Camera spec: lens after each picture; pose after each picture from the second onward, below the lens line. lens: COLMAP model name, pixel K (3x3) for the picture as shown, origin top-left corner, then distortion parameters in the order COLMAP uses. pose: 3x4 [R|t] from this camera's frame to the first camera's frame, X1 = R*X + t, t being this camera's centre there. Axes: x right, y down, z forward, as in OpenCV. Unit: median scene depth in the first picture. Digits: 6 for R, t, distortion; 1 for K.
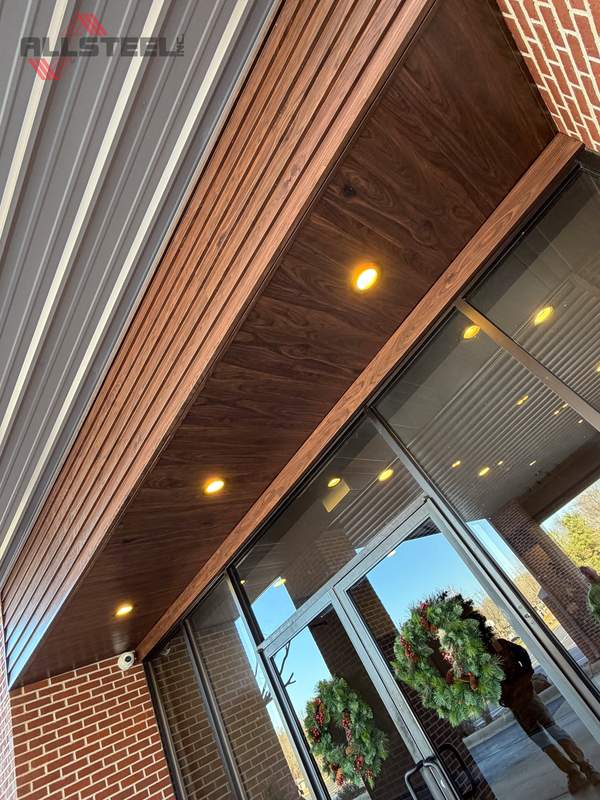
lens RADIAL K [[438.3, 0, 300.0], [0, 438.3, 400.0], [0, 0, 1]] dist [-0.001336, -0.000266]
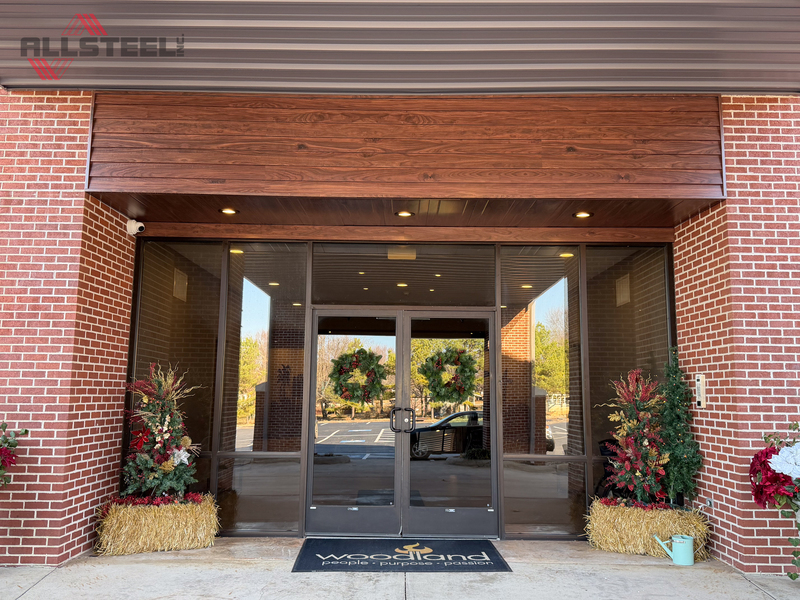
lens RADIAL K [[695.3, 0, 400.0], [0, 695.3, 300.0], [0, 0, 1]] dist [0.006728, 0.002098]
pose [[0.547477, 0.560652, 0.621239, -1.134377], [-0.727744, 0.685473, 0.022715, 0.274283], [-0.413108, -0.464539, 0.783292, -0.677394]]
